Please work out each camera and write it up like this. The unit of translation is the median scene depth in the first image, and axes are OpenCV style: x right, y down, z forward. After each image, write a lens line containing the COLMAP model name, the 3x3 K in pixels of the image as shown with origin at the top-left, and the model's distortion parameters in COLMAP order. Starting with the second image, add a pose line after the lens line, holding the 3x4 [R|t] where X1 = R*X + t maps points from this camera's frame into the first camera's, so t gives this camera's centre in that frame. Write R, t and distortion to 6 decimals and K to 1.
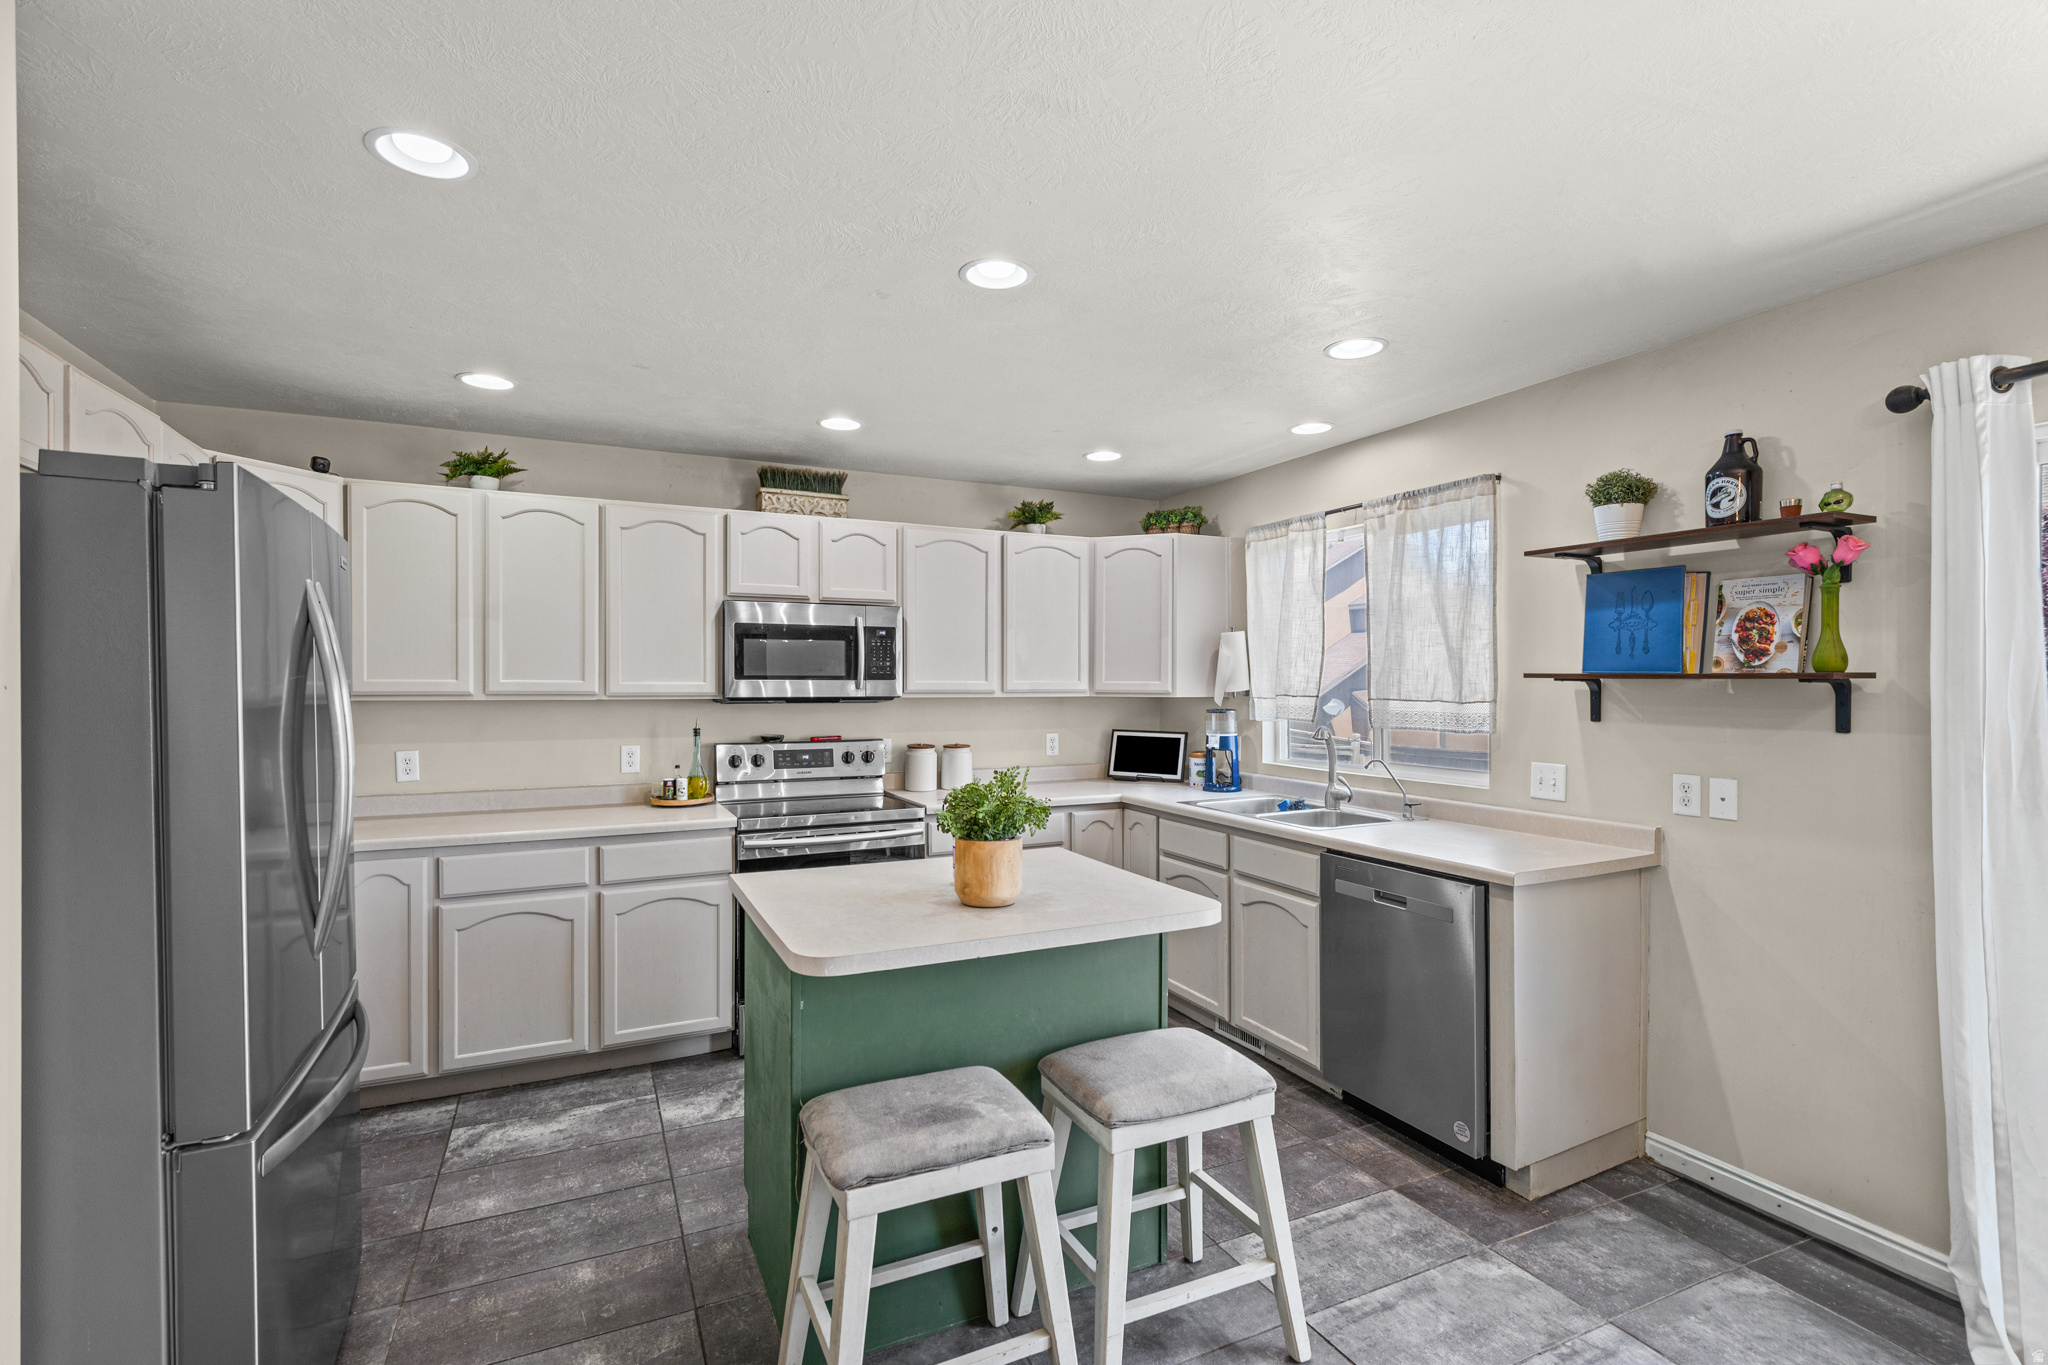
lens RADIAL K [[941.6, 0, 1024.3], [0, 941.6, 686.3], [0, 0, 1]] dist [0.002704, -0.000133]
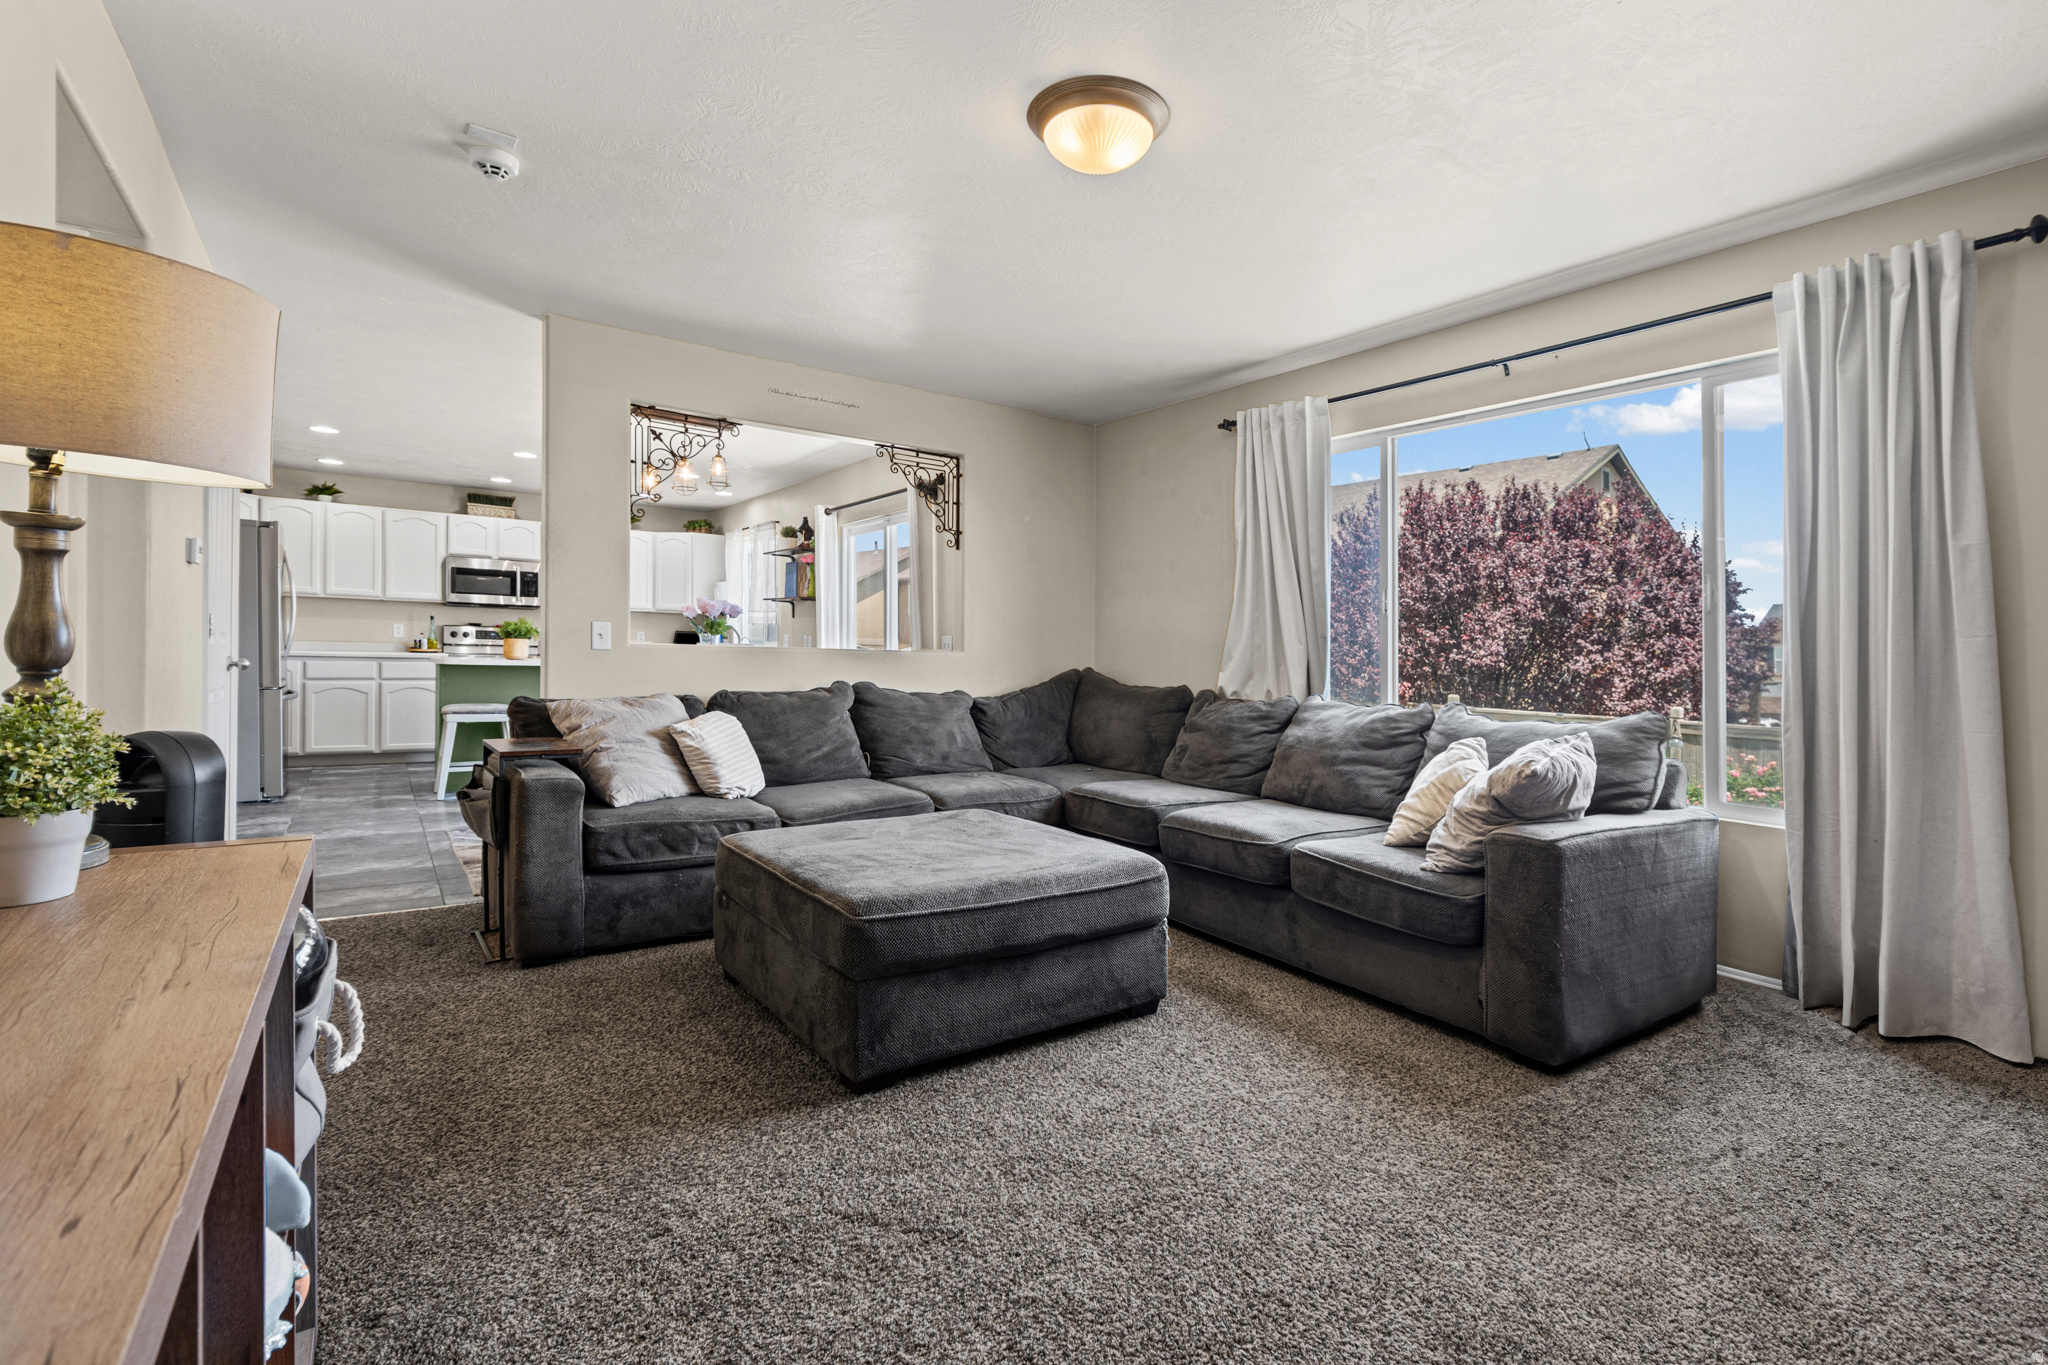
lens RADIAL K [[936.9, 0, 1029.8], [0, 936.9, 674.4], [0, 0, 1]] dist [0.001232, -0.000014]
pose [[0.984720, 0.022189, 0.172727, 0.608210], [-0.027190, 0.999275, 0.026642, 0.081764], [-0.172011, -0.030931, 0.984609, -1.299635]]
